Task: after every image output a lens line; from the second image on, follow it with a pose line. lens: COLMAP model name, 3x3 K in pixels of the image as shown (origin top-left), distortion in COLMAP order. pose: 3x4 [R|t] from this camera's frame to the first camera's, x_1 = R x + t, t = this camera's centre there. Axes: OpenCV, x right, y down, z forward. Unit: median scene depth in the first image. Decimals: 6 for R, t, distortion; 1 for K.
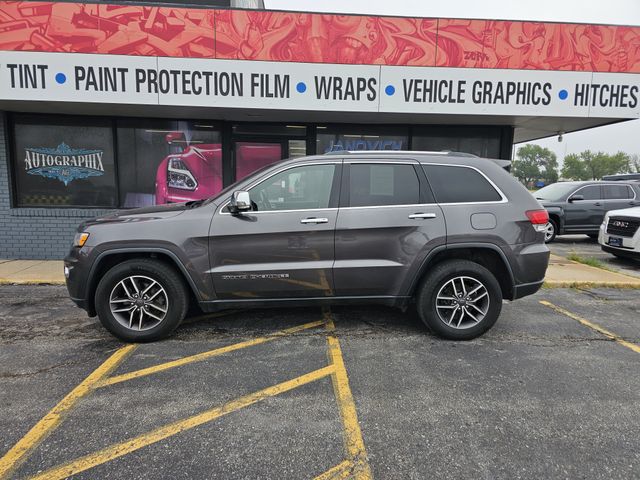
lens RADIAL K [[429.1, 0, 322.4], [0, 429.1, 246.5], [0, 0, 1]] dist [0.055746, -0.052027]
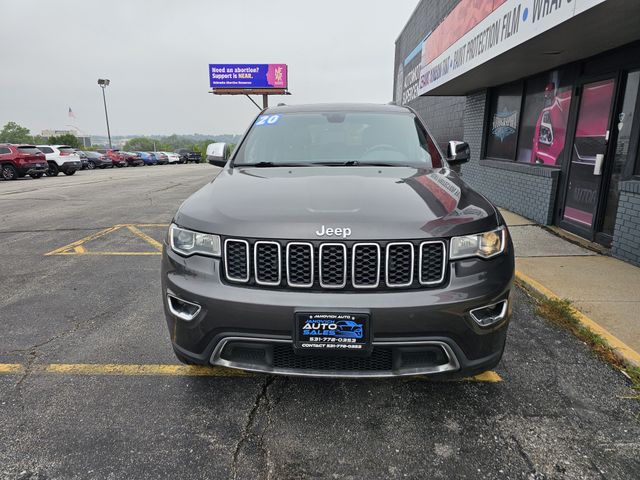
lens RADIAL K [[429.1, 0, 311.2], [0, 429.1, 235.7], [0, 0, 1]] dist [0.055746, -0.052027]
pose [[-0.116669, 0.199129, -0.973004, 0.870572], [-0.140622, 0.966512, 0.214662, -0.085778], [0.983165, 0.161871, -0.084760, 0.737785]]
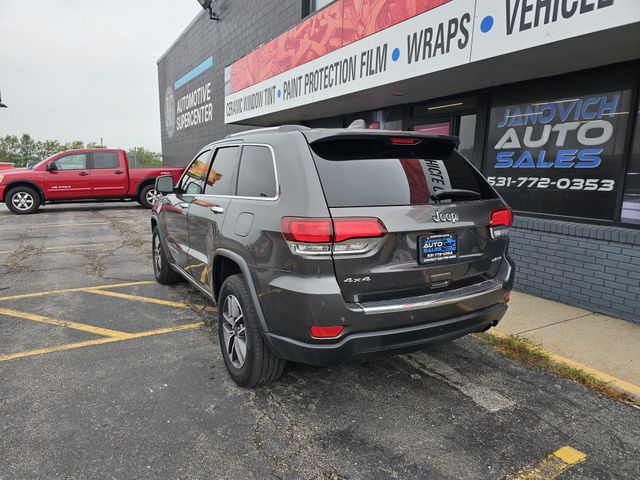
lens RADIAL K [[429.1, 0, 311.6], [0, 429.1, 245.4], [0, 0, 1]] dist [0.055746, -0.052027]
pose [[0.429865, 0.150667, -0.890233, 0.671518], [-0.133483, 0.985749, 0.102378, -0.071449], [0.892971, 0.074822, 0.443851, 0.513101]]
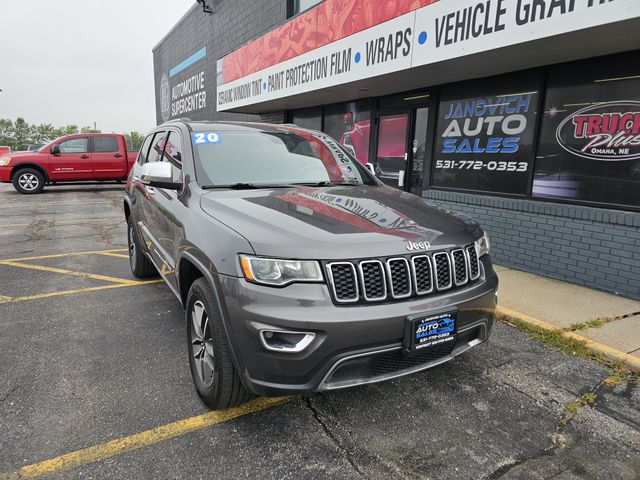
lens RADIAL K [[429.1, 0, 310.1], [0, 429.1, 235.9], [0, 0, 1]] dist [0.055746, -0.052027]
pose [[0.438356, 0.161997, -0.884082, 0.845680], [-0.138813, 0.984024, 0.111482, -0.060092], [0.888017, 0.073854, 0.453840, 0.478908]]
